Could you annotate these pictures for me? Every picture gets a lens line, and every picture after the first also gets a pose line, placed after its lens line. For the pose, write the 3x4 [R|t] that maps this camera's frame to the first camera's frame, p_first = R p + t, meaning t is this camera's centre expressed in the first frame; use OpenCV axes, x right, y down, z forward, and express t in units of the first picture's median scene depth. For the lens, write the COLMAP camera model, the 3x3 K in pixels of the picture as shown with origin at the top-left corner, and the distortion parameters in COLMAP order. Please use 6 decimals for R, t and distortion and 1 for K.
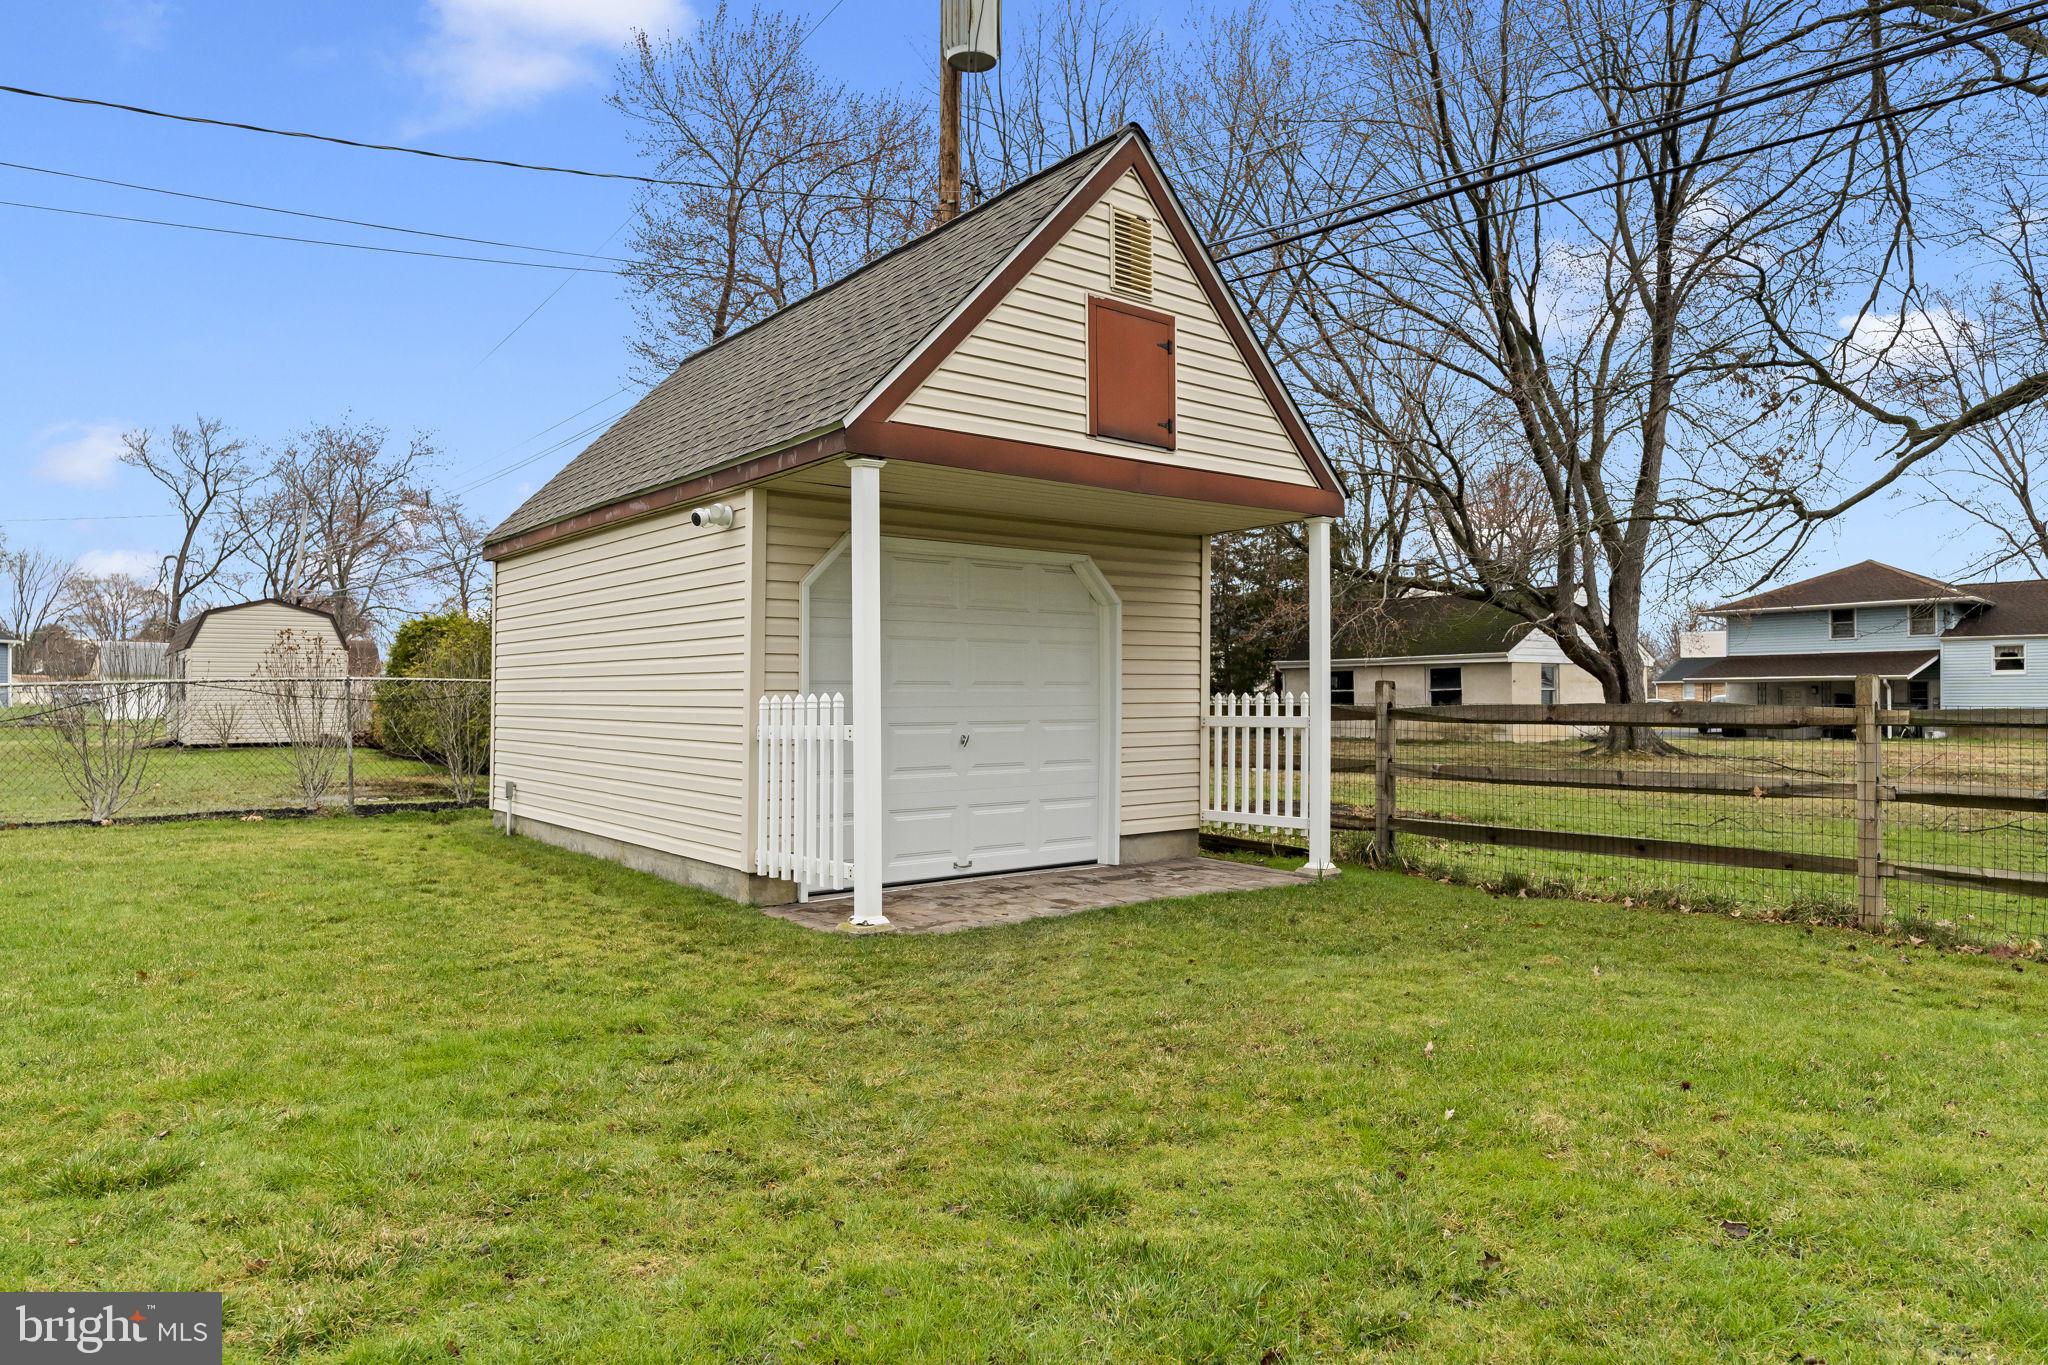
lens RADIAL K [[1245.4, 0, 1027.7], [0, 1245.4, 693.2], [0, 0, 1]] dist [-0.002725, -0.000963]
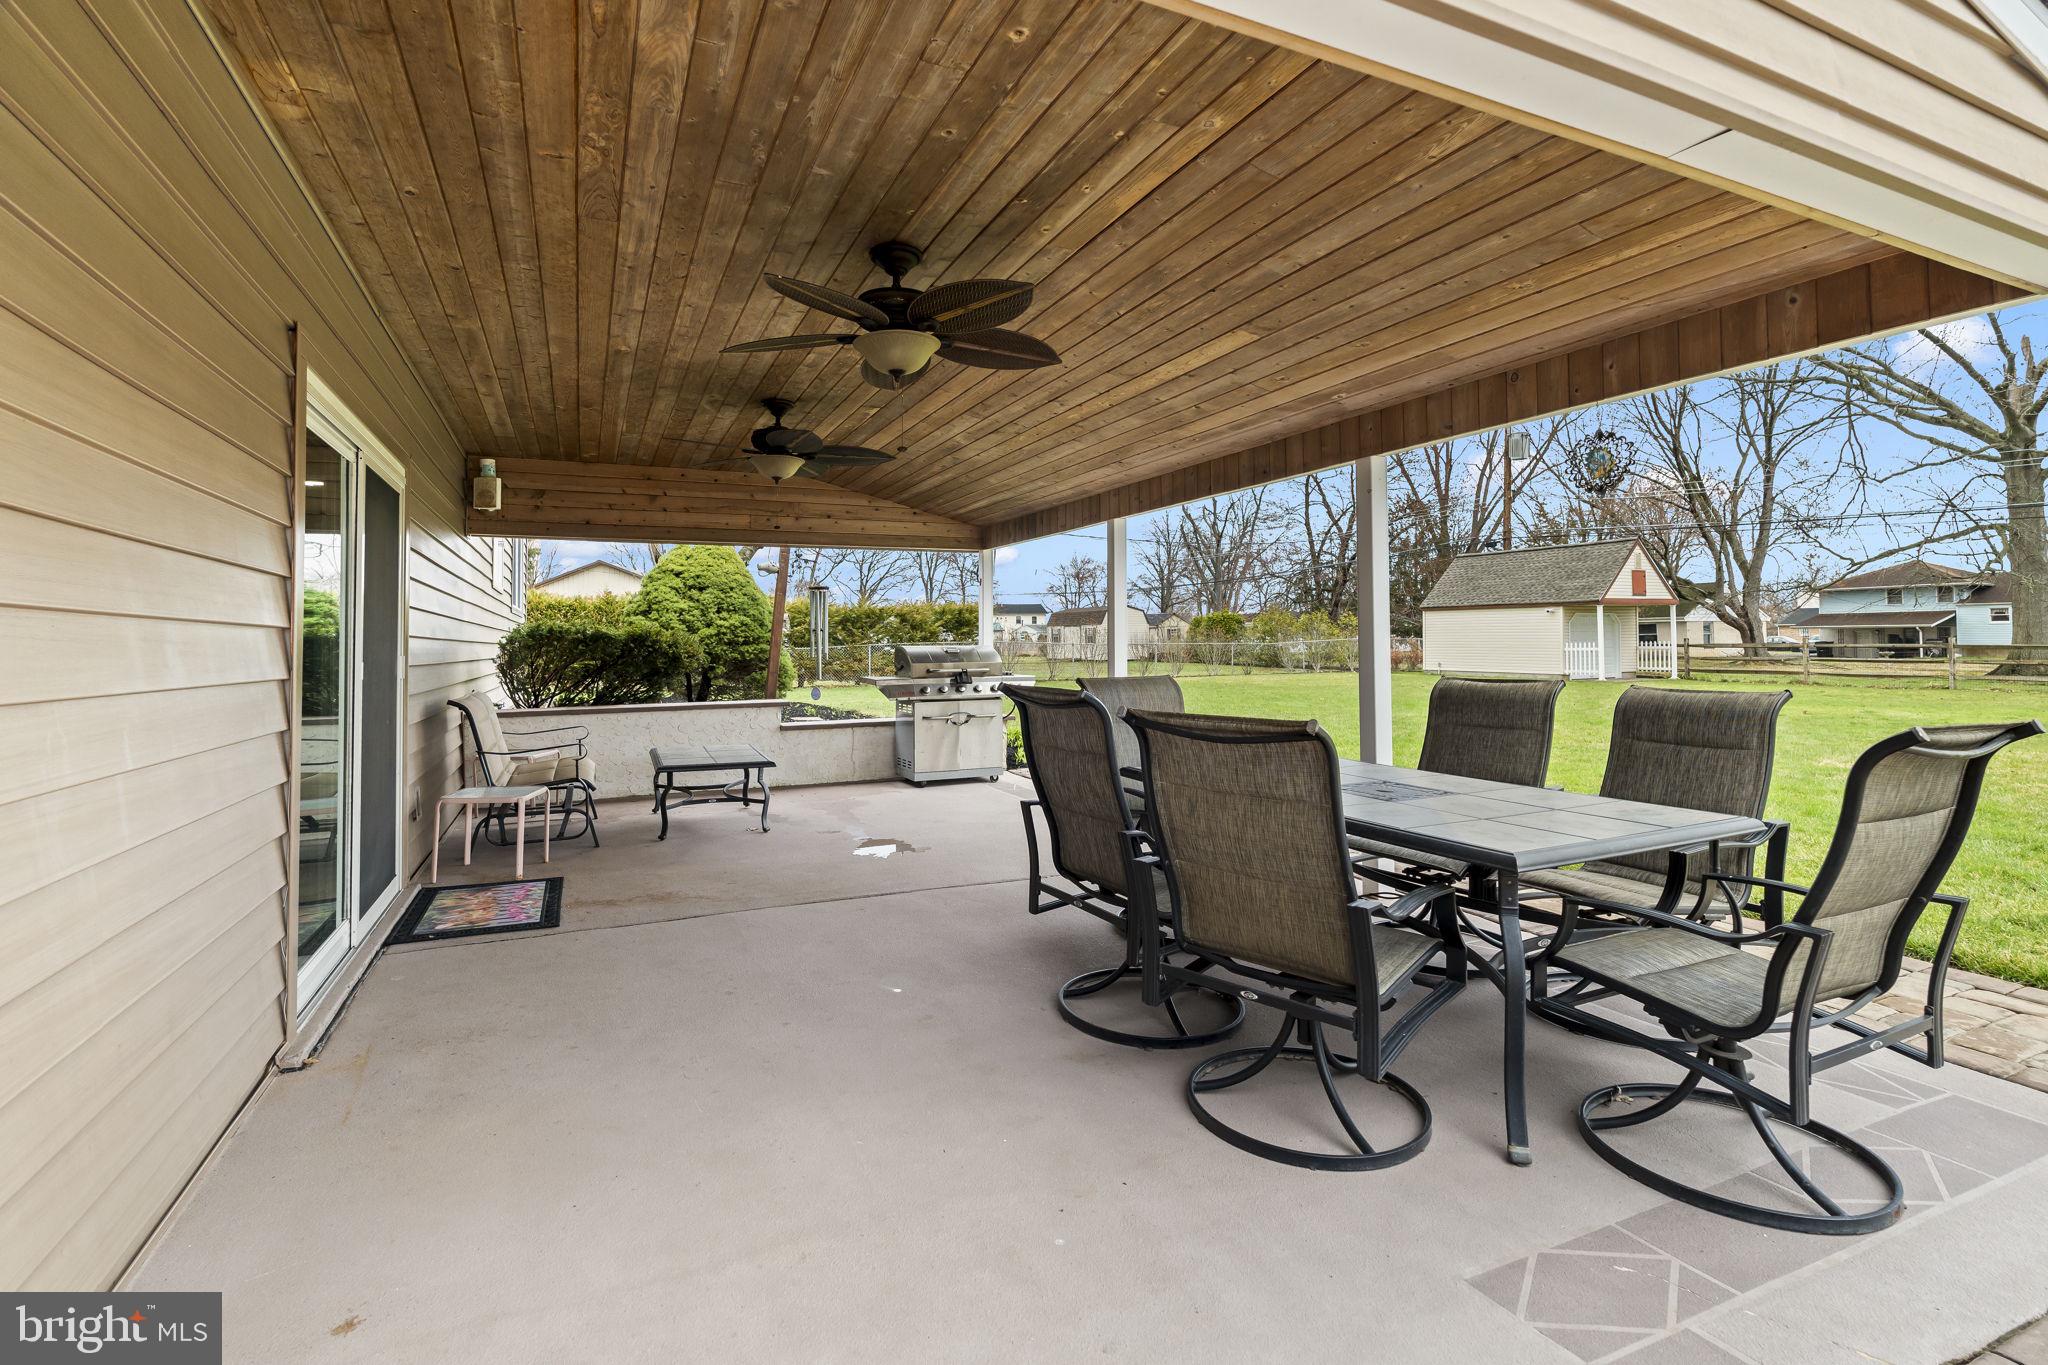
lens RADIAL K [[896.4, 0, 939.5], [0, 896.4, 617.2], [0, 0, 1]] dist [-0.007629, 0.000696]
pose [[0.957566, -0.016345, -0.287749, -0.440839], [0.010509, 0.999707, -0.021814, -0.014938], [0.288021, 0.017865, 0.957457, -0.918683]]
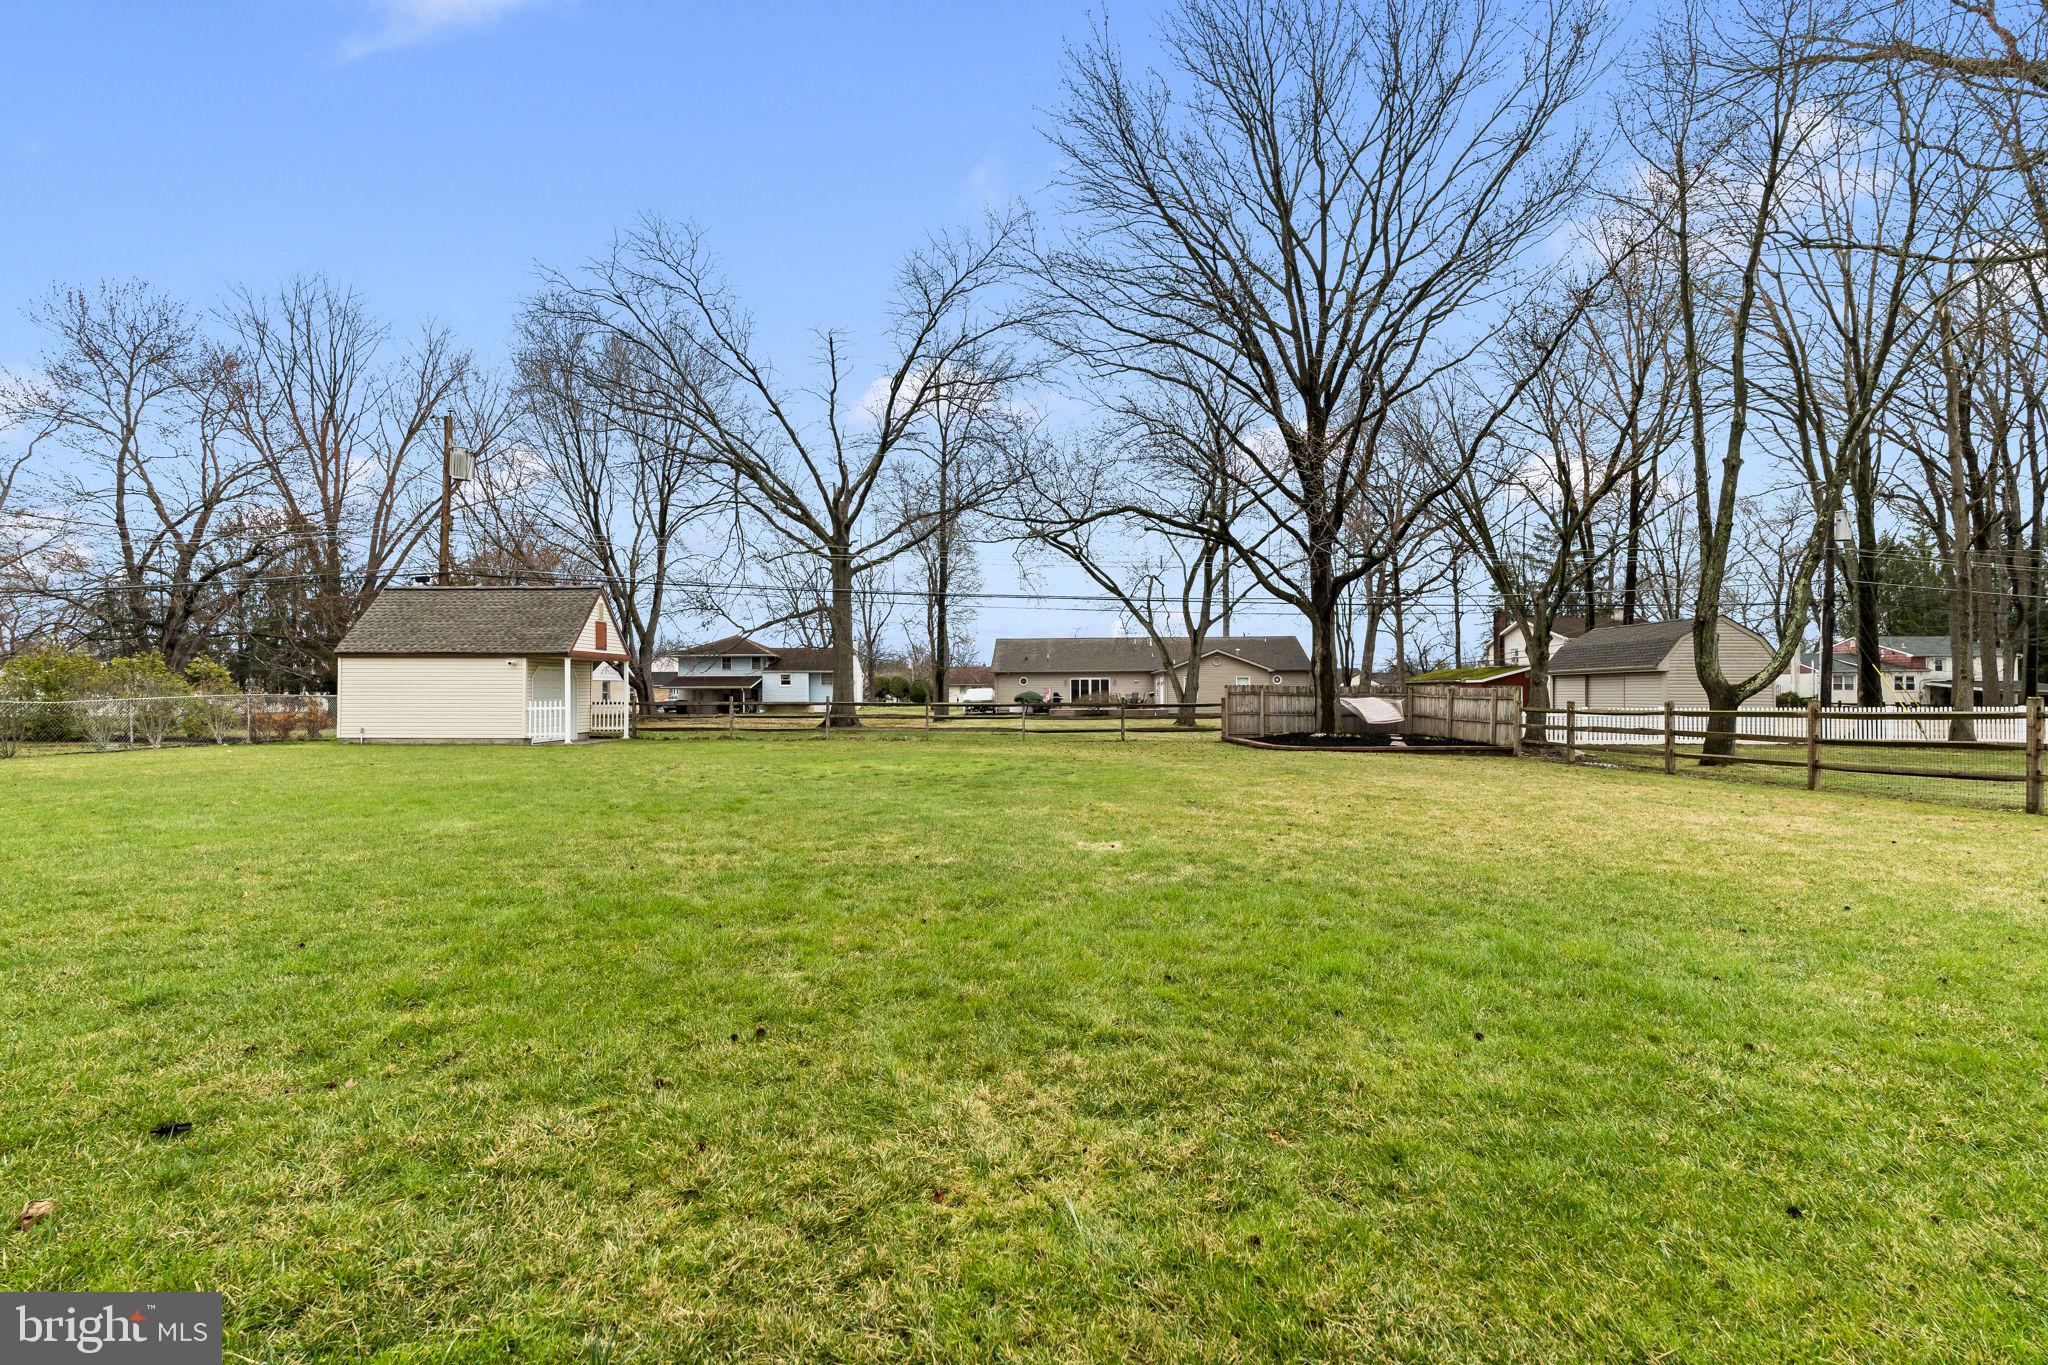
lens RADIAL K [[955.4, 0, 1020.3], [0, 955.4, 694.2], [0, 0, 1]] dist [-0.002212, -0.000679]
pose [[0.637368, -0.002057, 0.770557, -0.460895], [-0.001695, 0.999990, 0.004072, -0.011526], [-0.770558, -0.003902, 0.637358, -0.698561]]
